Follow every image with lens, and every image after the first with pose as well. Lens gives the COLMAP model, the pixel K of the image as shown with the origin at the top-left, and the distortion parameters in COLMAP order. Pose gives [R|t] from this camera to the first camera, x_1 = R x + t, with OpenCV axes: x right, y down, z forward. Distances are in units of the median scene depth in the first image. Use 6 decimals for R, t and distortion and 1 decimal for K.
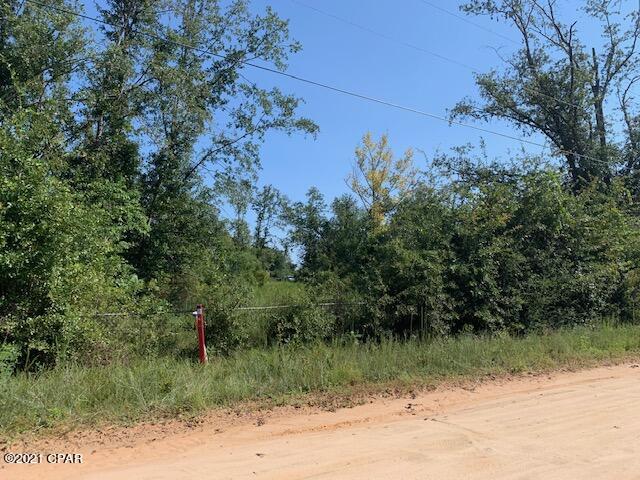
lens RADIAL K [[486.8, 0, 318.0], [0, 486.8, 226.5], [0, 0, 1]] dist [0.047627, -0.058168]
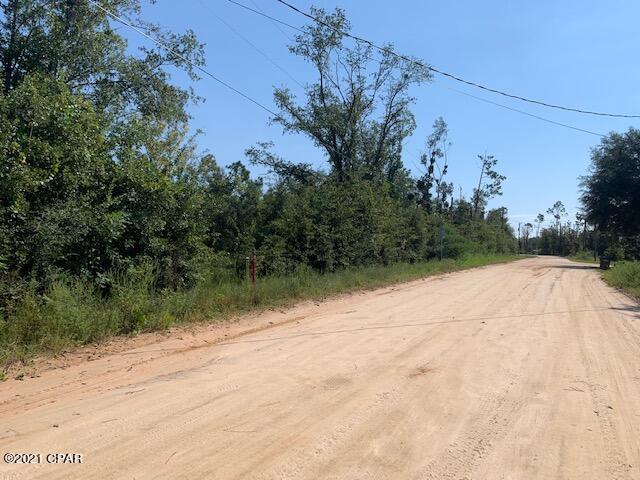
lens RADIAL K [[486.8, 0, 321.4], [0, 486.8, 233.9], [0, 0, 1]] dist [0.047627, -0.058168]
pose [[0.816777, 0.034105, 0.575944, -0.374571], [-0.083486, 0.994731, 0.059492, -0.010367], [-0.570881, -0.096675, 0.815322, -0.211696]]
